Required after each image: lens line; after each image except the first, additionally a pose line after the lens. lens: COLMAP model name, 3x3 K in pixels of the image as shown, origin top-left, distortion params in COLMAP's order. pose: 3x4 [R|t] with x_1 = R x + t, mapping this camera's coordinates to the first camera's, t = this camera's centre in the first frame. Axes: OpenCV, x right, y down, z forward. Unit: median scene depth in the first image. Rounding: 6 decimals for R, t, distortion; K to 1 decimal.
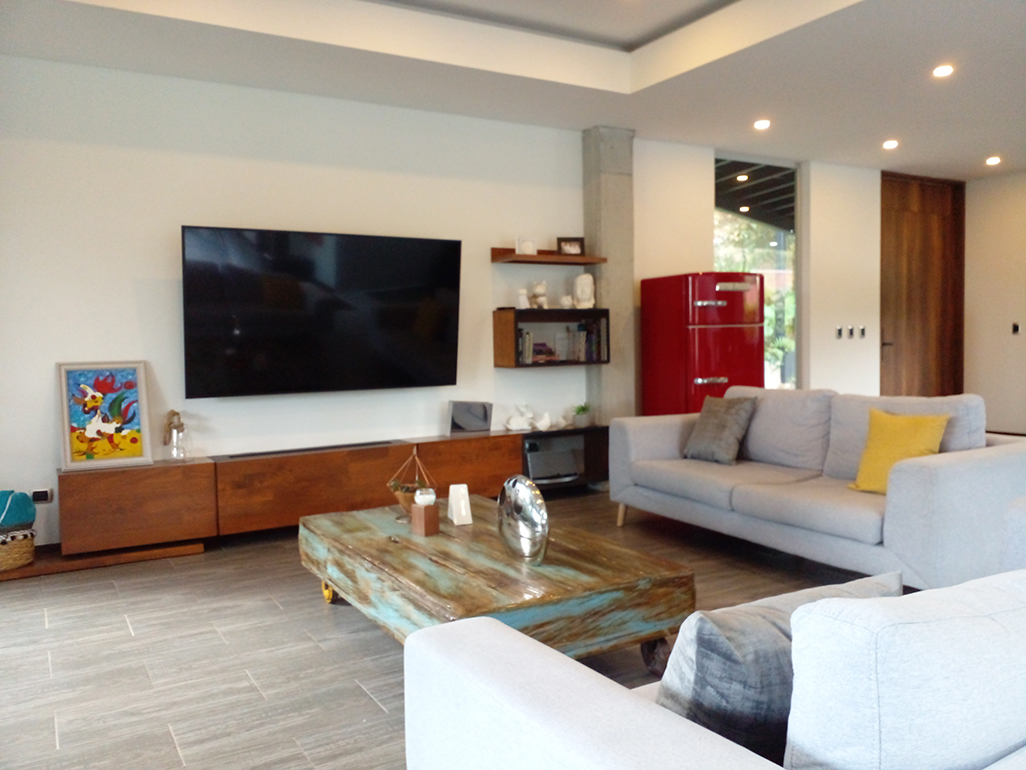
lens RADIAL K [[827.3, 0, 513.0], [0, 827.3, 385.0], [0, 0, 1]] dist [0.002650, 0.000120]
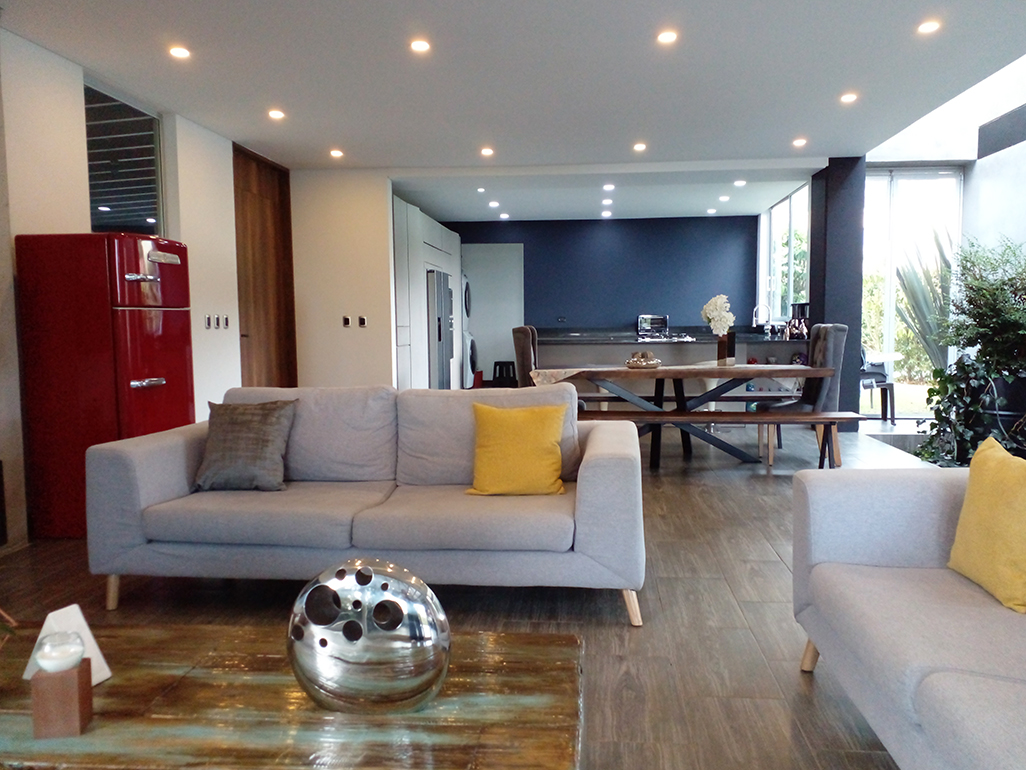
lens RADIAL K [[848.9, 0, 513.0], [0, 848.9, 385.0], [0, 0, 1]] dist [0.090114, 0.000694]
pose [[0.579699, -0.047094, 0.813469, -0.236380], [0.043359, 0.998697, 0.026918, -0.011844], [-0.813676, 0.019667, 0.580985, 0.337223]]
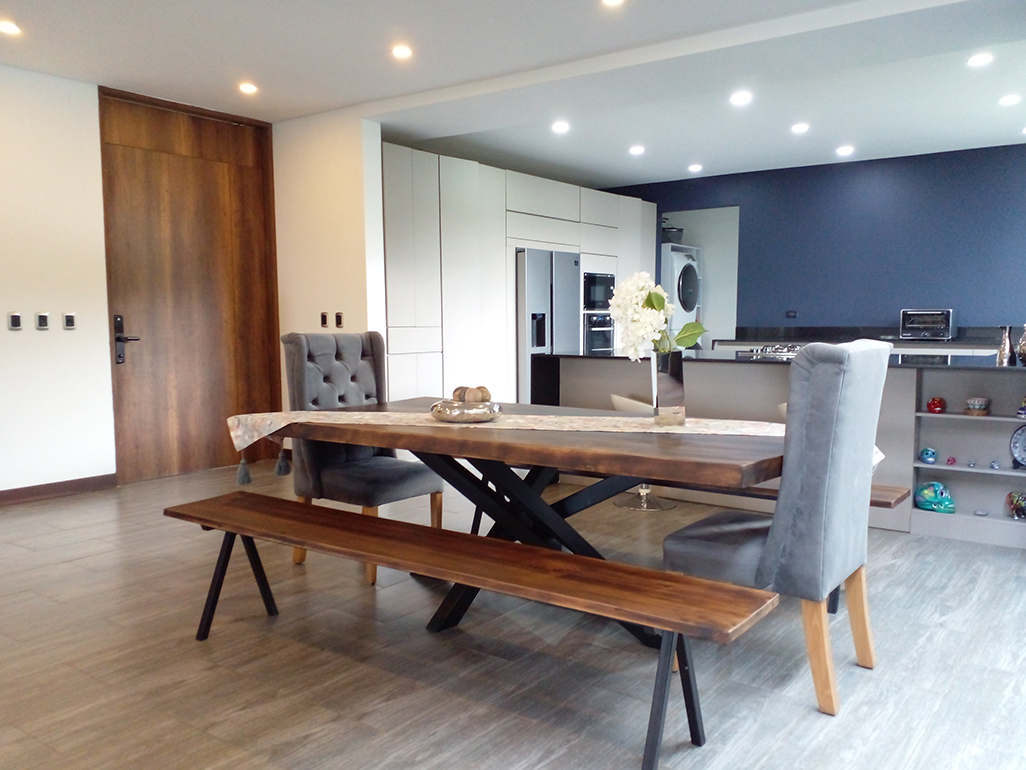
lens RADIAL K [[827.3, 0, 513.0], [0, 827.3, 385.0], [0, 0, 1]] dist [0.002650, 0.000120]
pose [[0.924472, -0.018168, 0.380818, 0.779202], [0.011336, 0.999732, 0.020176, -0.032778], [-0.381082, -0.014335, 0.924430, 0.362024]]
